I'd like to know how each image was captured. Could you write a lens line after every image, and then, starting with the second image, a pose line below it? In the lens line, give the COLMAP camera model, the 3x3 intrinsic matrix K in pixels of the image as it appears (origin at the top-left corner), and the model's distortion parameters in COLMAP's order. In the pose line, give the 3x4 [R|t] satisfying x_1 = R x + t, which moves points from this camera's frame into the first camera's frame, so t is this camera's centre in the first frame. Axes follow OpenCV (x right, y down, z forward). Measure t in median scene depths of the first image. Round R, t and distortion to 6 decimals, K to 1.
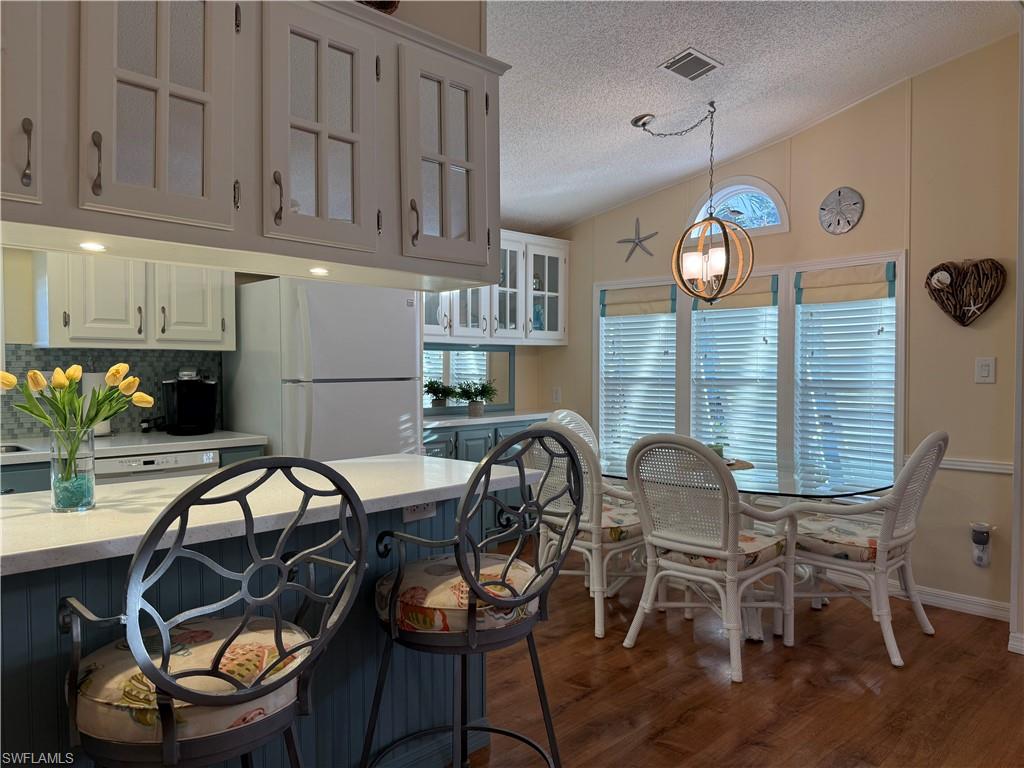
lens RADIAL K [[721.0, 0, 527.3], [0, 721.0, 390.0], [0, 0, 1]] dist [0.095500, -0.124702]
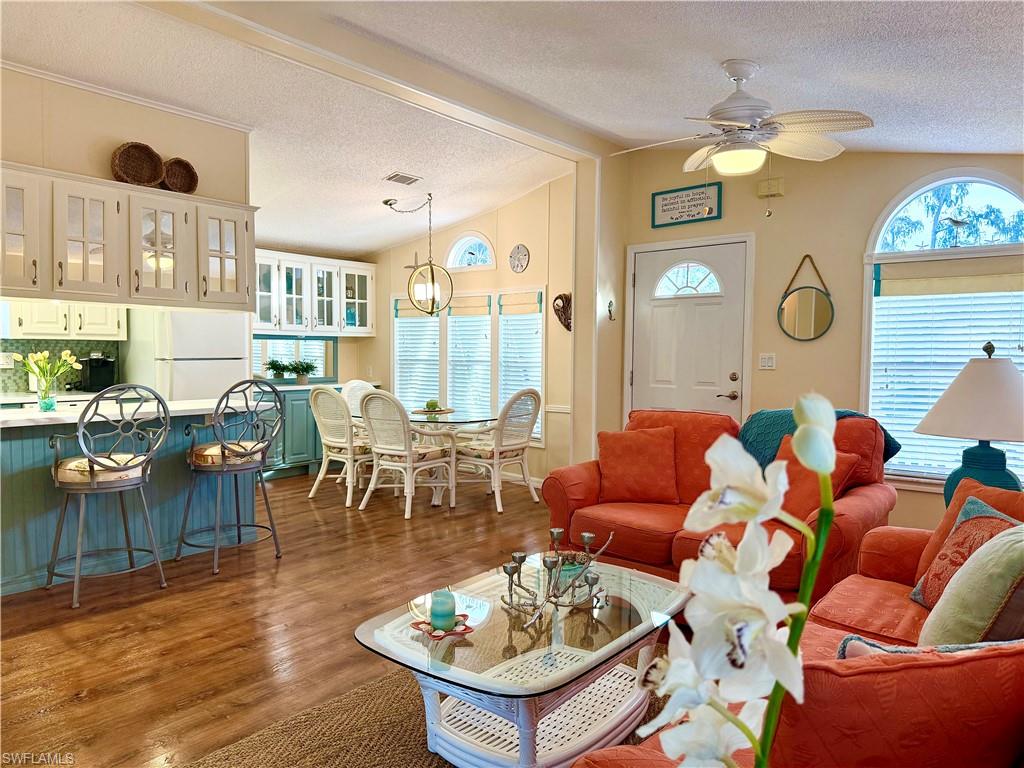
lens RADIAL K [[721.0, 0, 527.3], [0, 721.0, 390.0], [0, 0, 1]] dist [0.095500, -0.124702]
pose [[0.994989, 0.001628, 0.099967, 0.316590], [-0.004155, 0.999677, 0.025076, 0.011070], [-0.099894, -0.025365, 0.994675, -0.696868]]
